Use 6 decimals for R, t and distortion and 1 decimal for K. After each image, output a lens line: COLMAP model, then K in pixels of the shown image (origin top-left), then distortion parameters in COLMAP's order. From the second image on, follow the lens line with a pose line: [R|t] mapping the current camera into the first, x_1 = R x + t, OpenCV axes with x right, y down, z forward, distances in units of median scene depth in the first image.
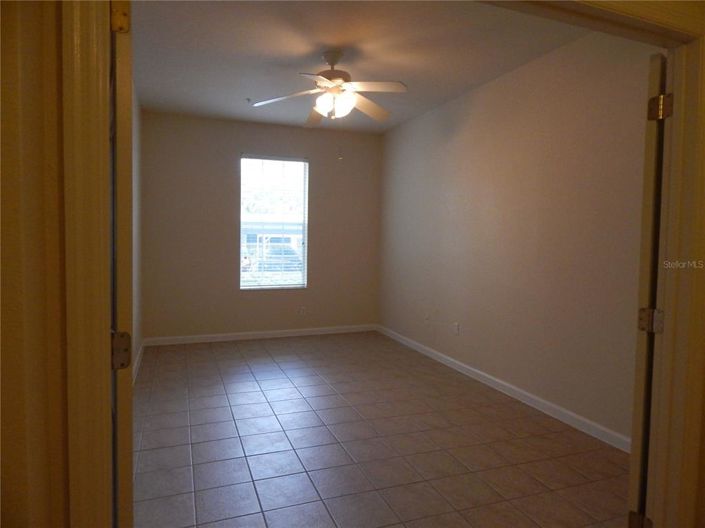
lens RADIAL K [[473.3, 0, 352.6], [0, 473.3, 261.7], [0, 0, 1]] dist [-0.002485, -0.005802]
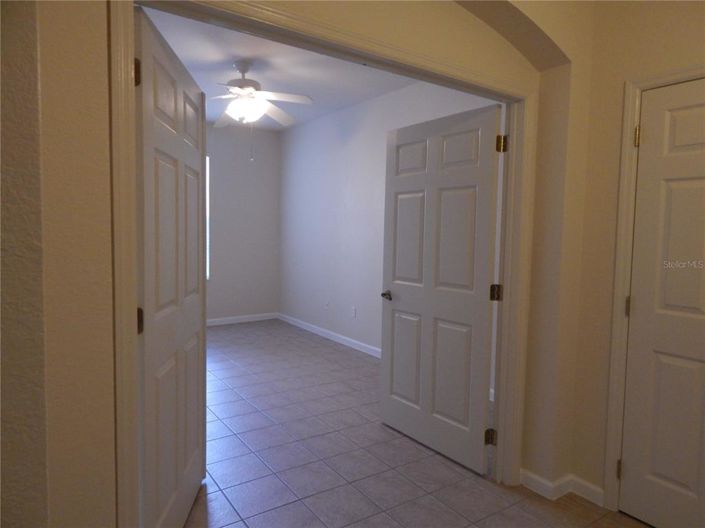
lens RADIAL K [[473.3, 0, 352.6], [0, 473.3, 261.7], [0, 0, 1]] dist [-0.002485, -0.005802]
pose [[0.973930, -0.010240, 0.226618, -0.048693], [0.005961, 0.999791, 0.019558, -0.001872], [-0.226771, -0.017697, 0.973787, -0.126029]]
